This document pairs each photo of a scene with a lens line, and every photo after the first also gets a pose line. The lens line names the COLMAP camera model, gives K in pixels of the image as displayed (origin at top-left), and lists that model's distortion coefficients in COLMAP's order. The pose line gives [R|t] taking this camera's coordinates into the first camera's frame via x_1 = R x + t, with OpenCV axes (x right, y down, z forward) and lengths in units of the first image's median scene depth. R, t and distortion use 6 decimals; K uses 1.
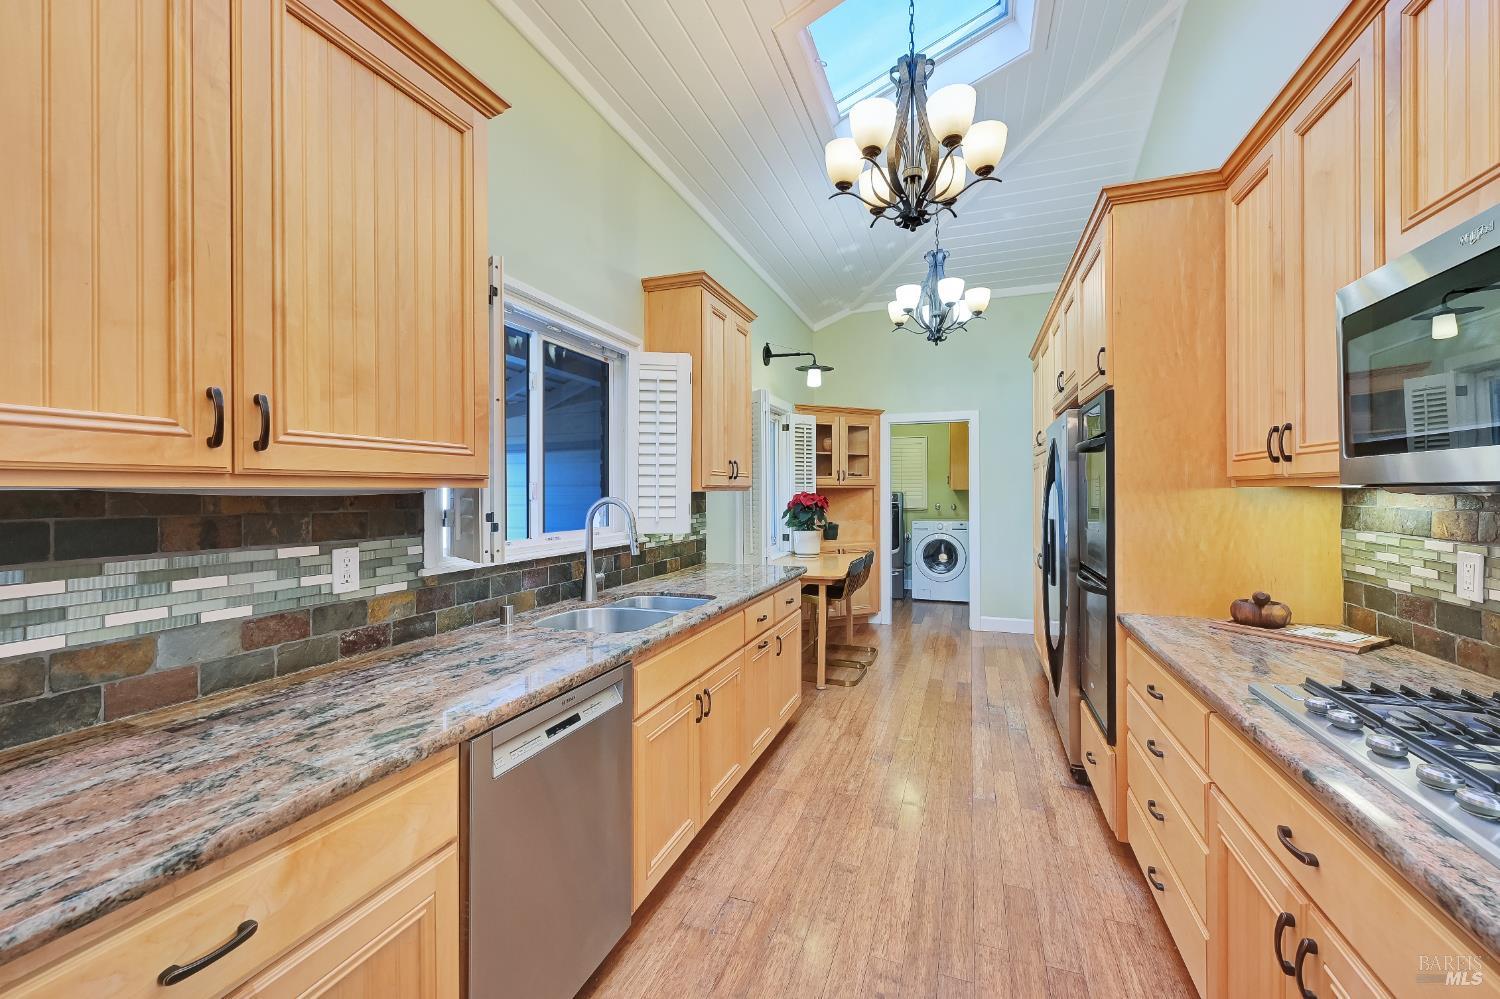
lens RADIAL K [[595.4, 0, 753.3], [0, 595.4, 493.8], [0, 0, 1]] dist [-0.002386, 0.000004]
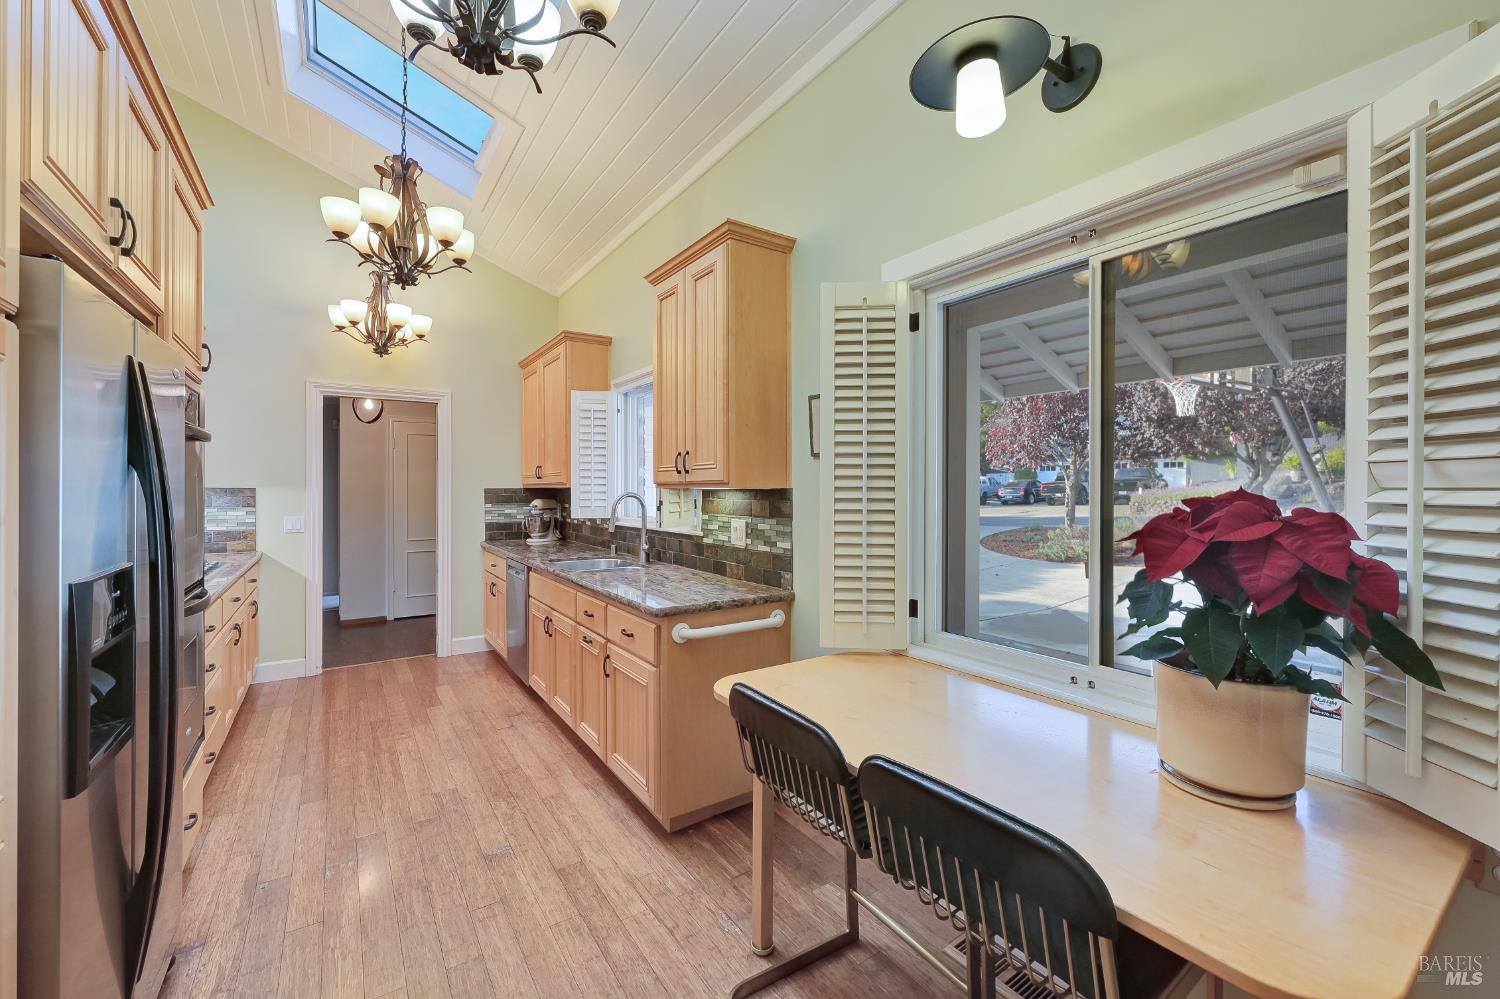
lens RADIAL K [[595.4, 0, 752.3], [0, 595.4, 490.0], [0, 0, 1]] dist [-0.002386, 0.000004]
pose [[-0.575803, 0.002611, -0.817584, 0.695932], [-0.003116, 0.999981, 0.005388, -0.008139], [0.817582, 0.005650, -0.575784, 1.842921]]
